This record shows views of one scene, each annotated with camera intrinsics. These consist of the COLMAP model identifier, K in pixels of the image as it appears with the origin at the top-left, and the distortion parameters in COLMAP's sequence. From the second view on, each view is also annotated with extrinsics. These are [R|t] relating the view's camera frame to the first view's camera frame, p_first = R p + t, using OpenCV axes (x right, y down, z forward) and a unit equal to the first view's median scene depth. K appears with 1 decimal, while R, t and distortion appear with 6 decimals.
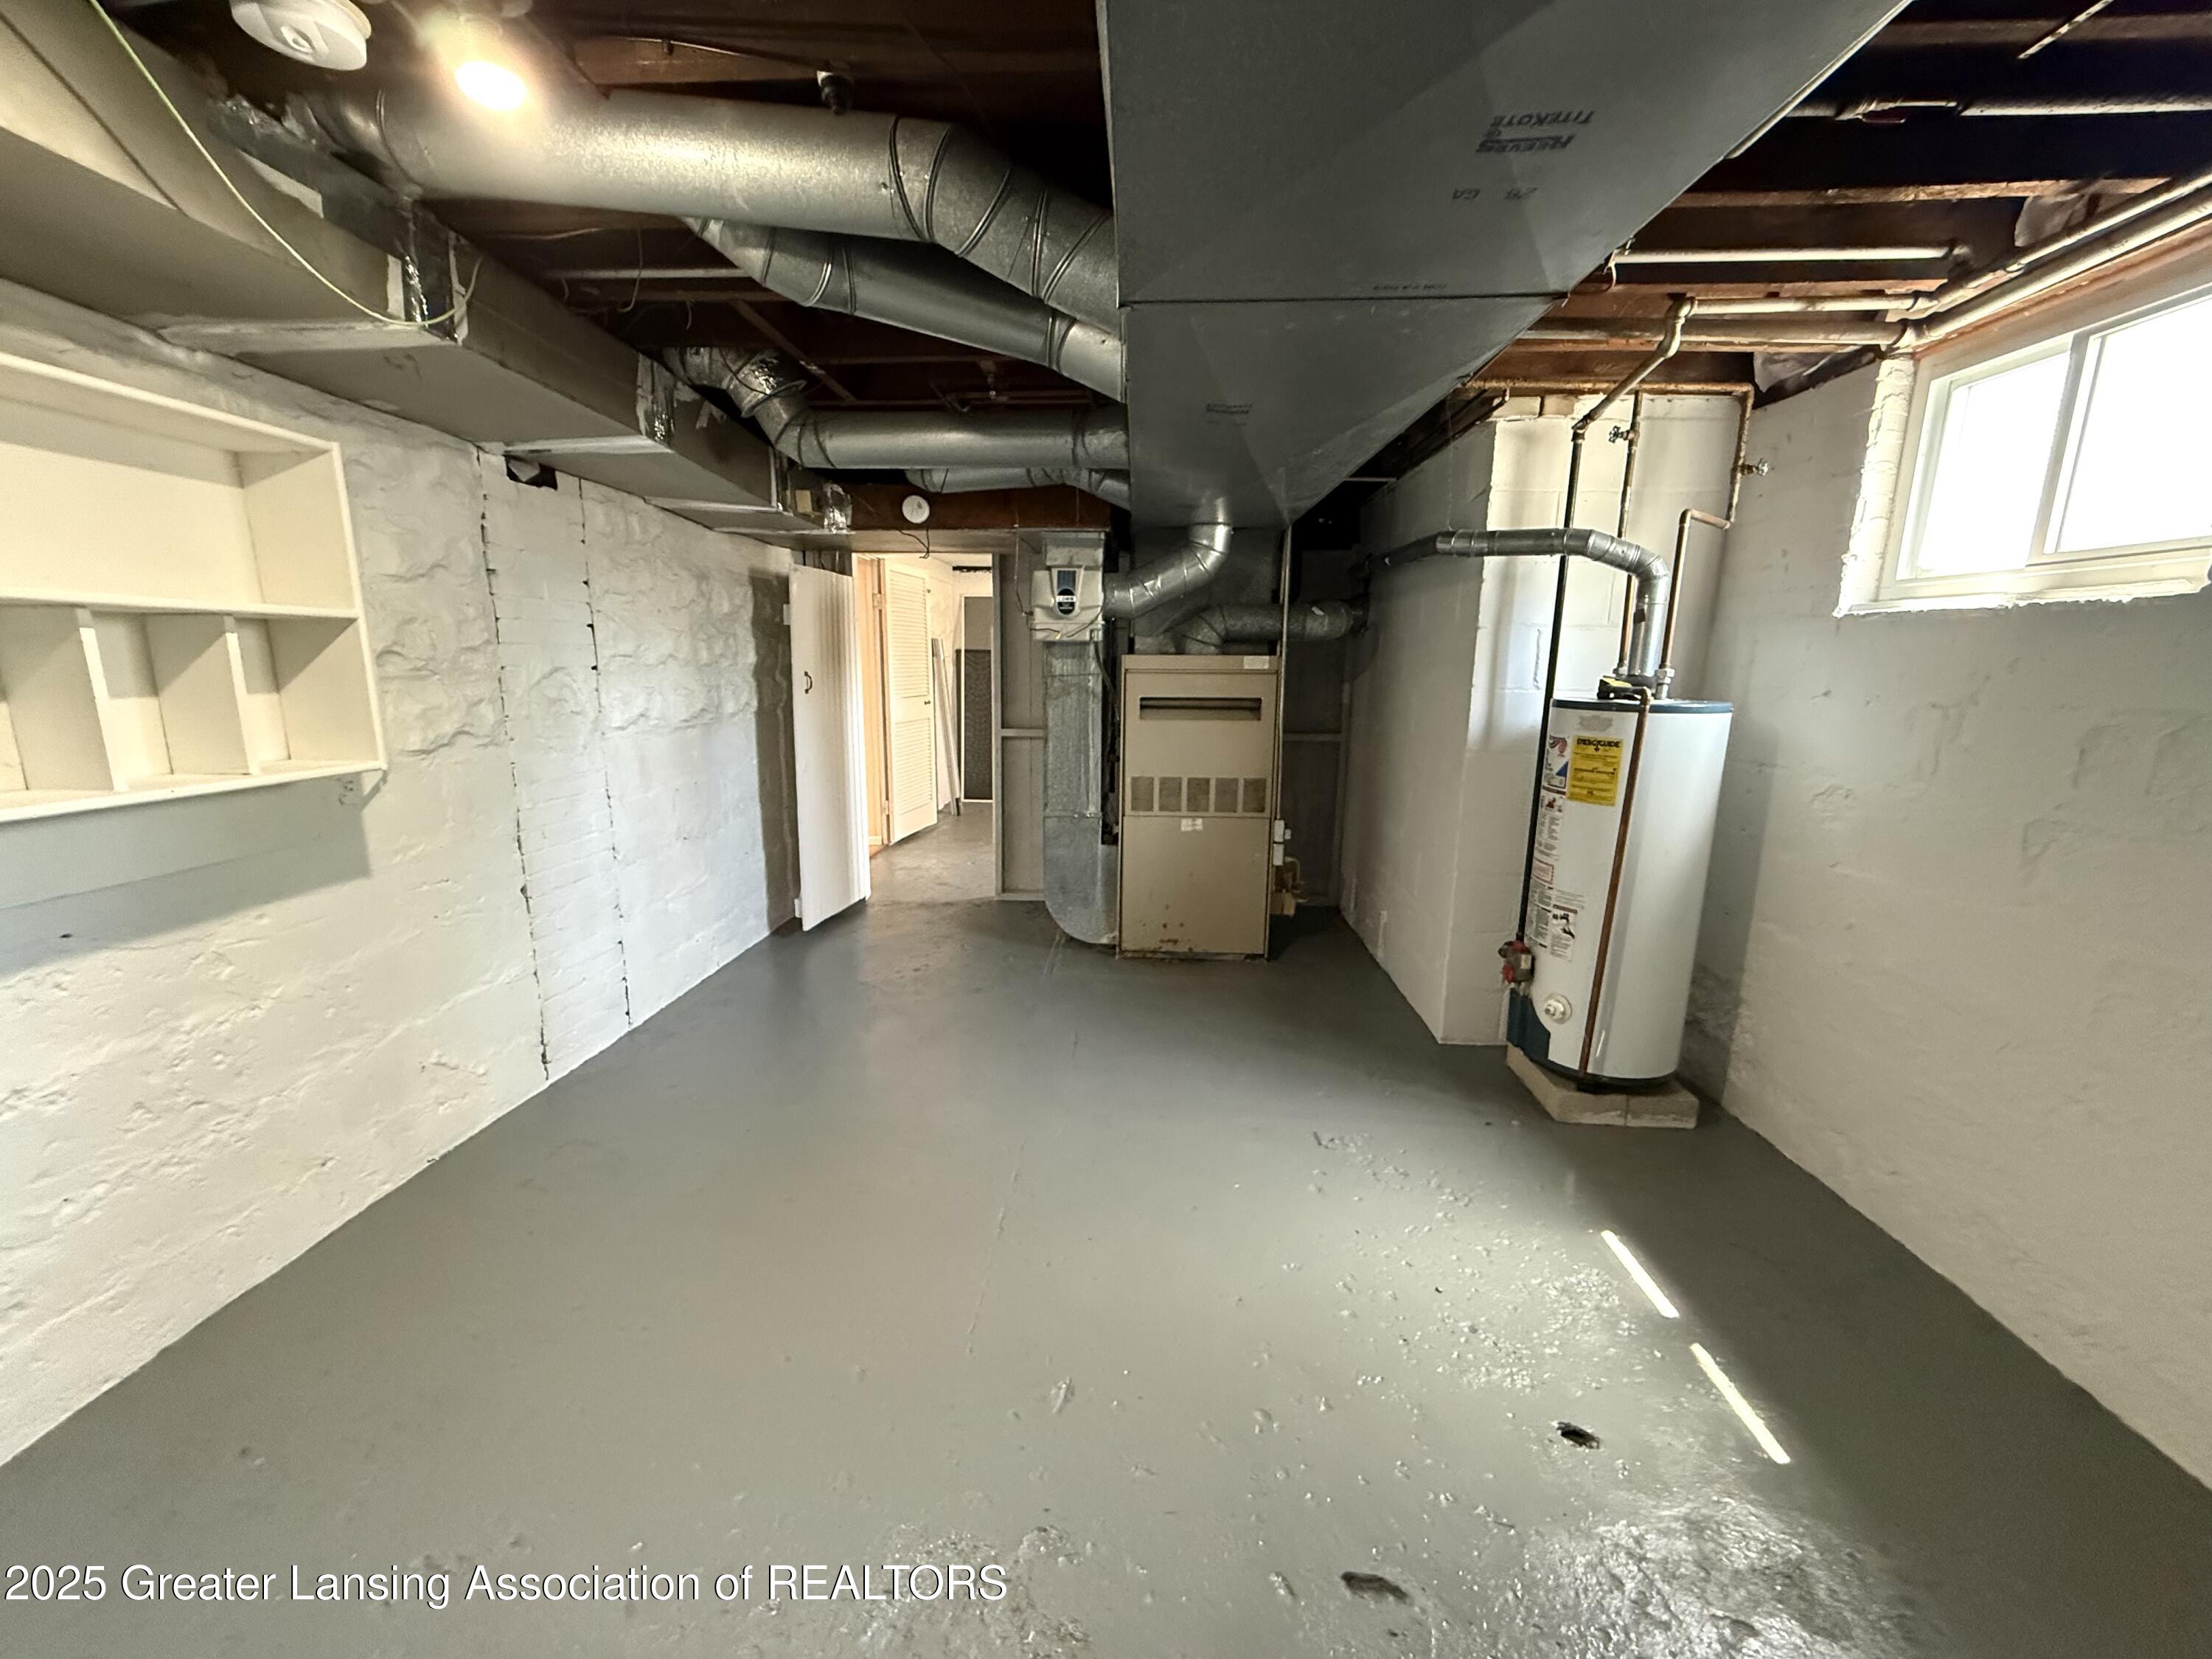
lens RADIAL K [[881.0, 0, 1102.2], [0, 881.0, 833.5], [0, 0, 1]] dist [0.000517, -0.000101]
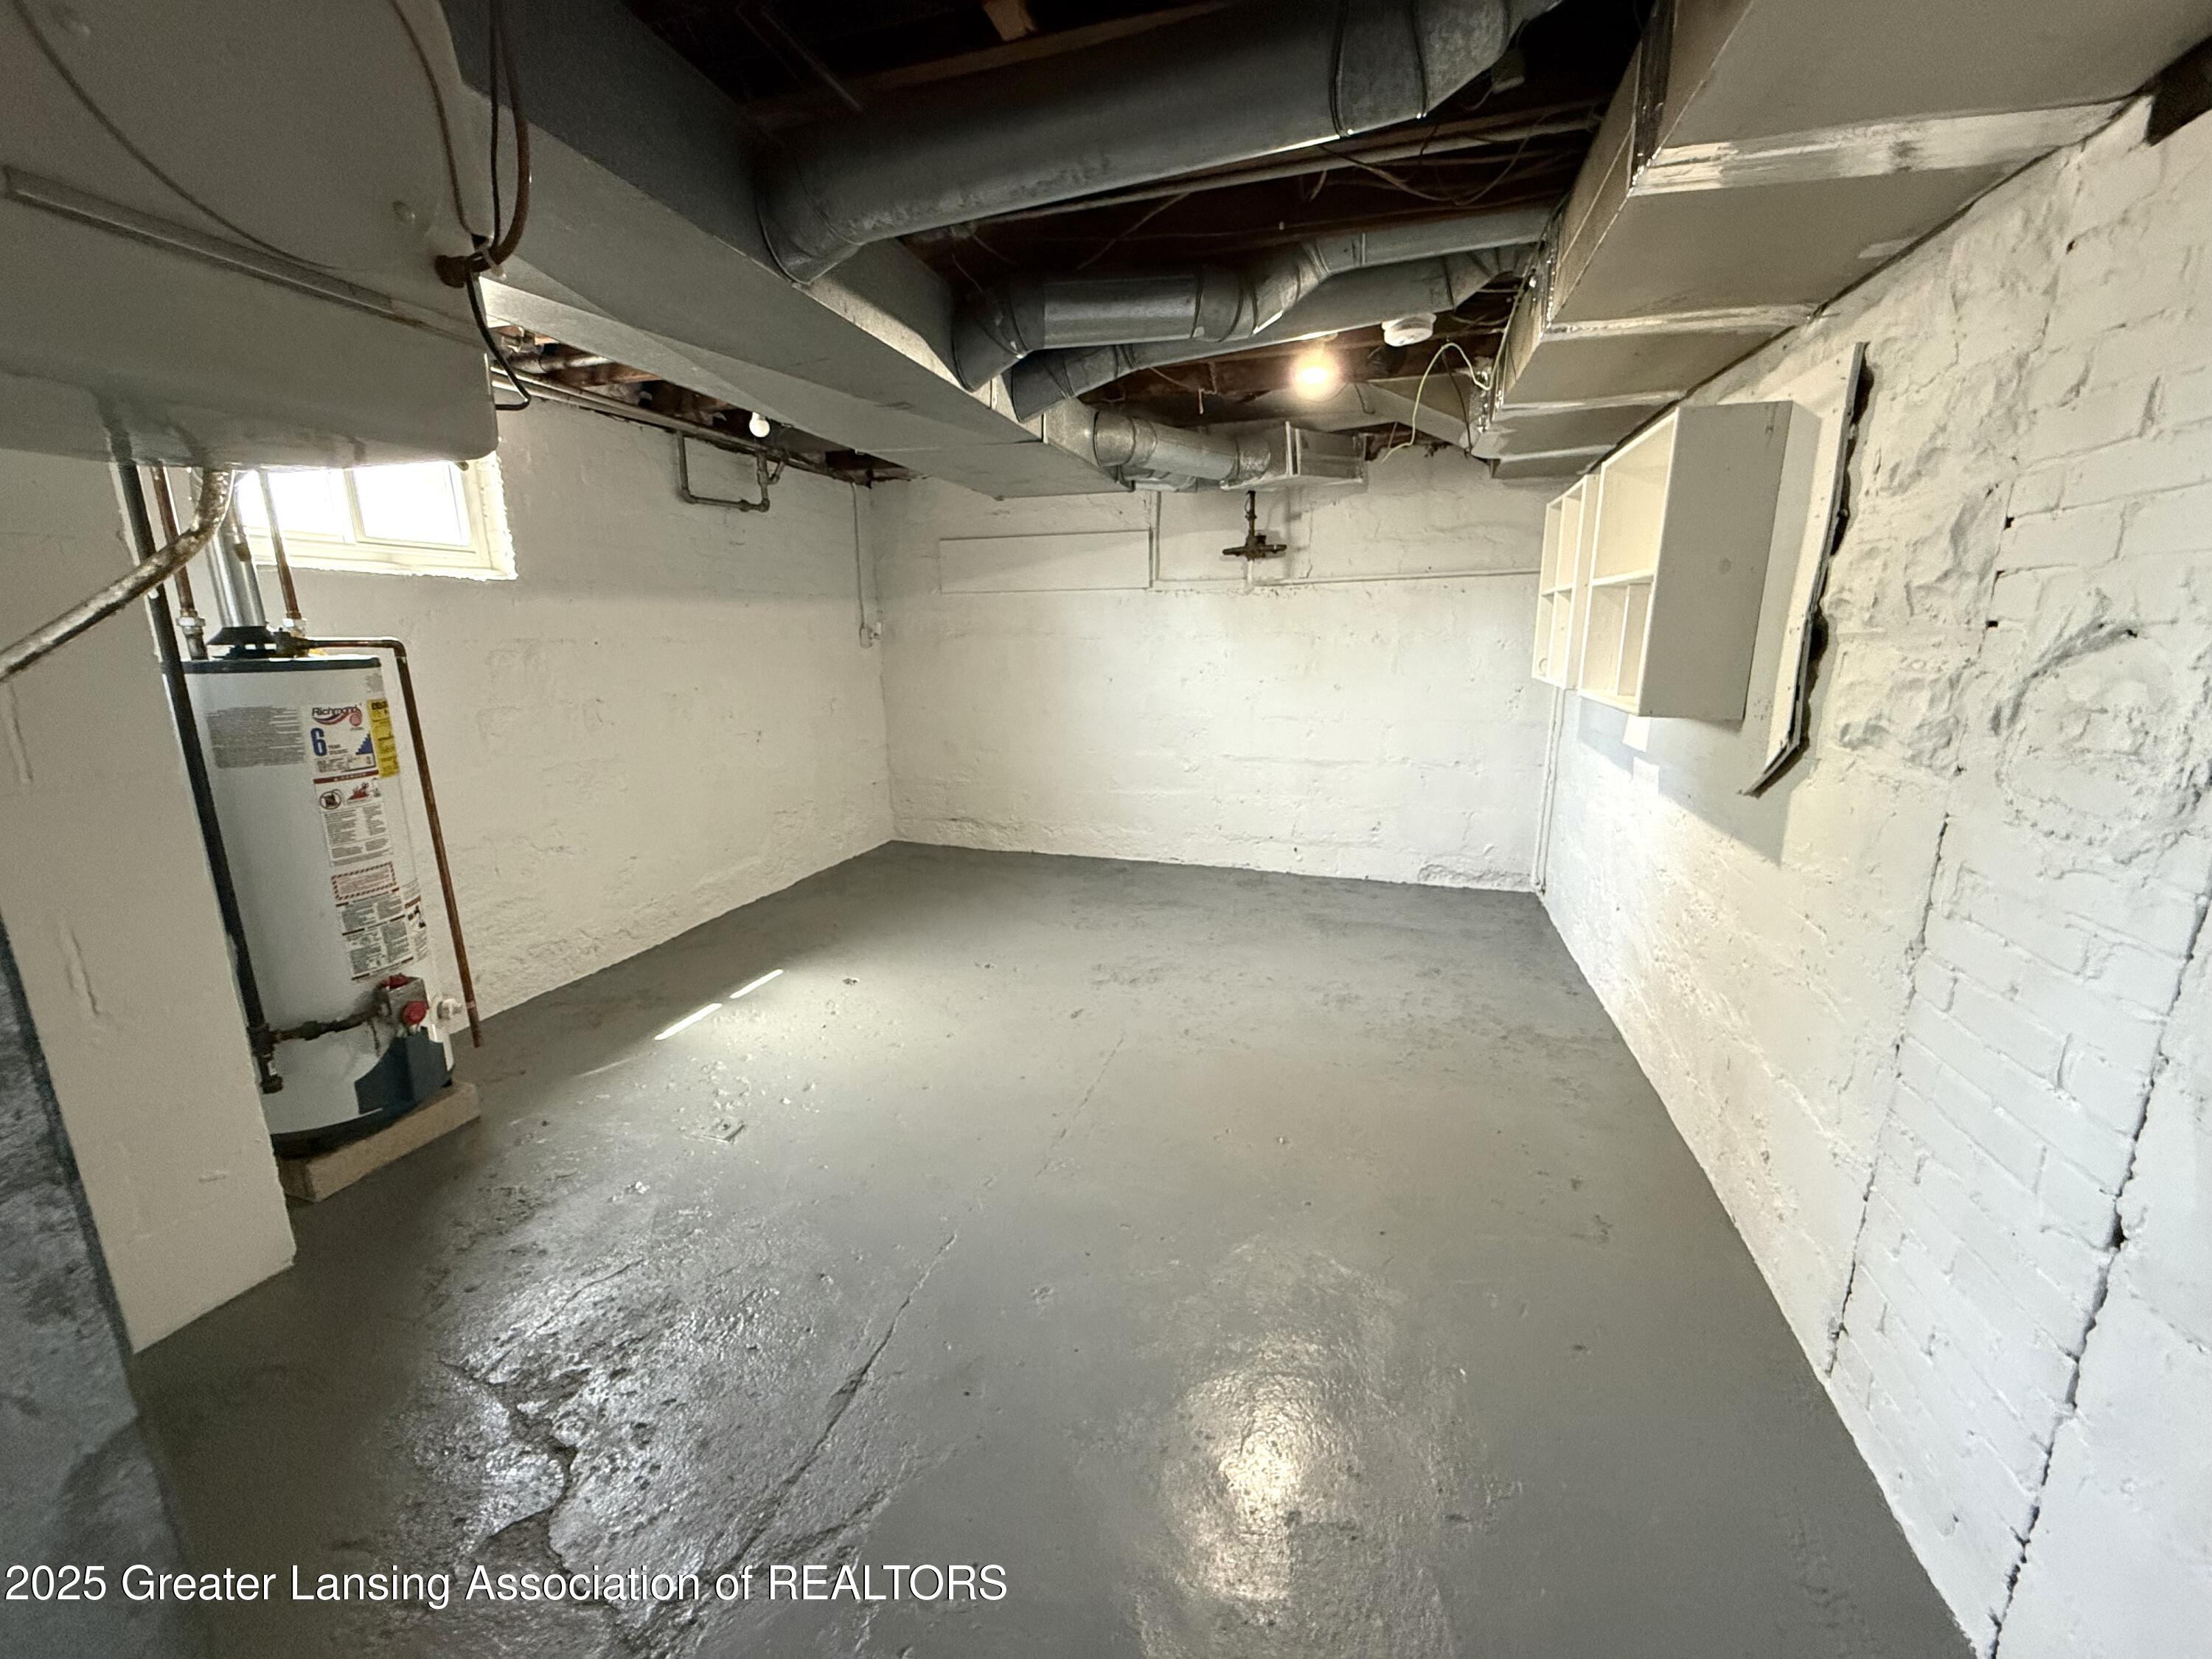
lens RADIAL K [[881.0, 0, 1103.7], [0, 881.0, 831.1], [0, 0, 1]] dist [0.000517, -0.000101]
pose [[-0.971531, -0.057535, 0.229819, -0.331805], [0.041599, 0.913564, 0.404563, -0.307605], [-0.233230, 0.402606, -0.885162, 1.636991]]
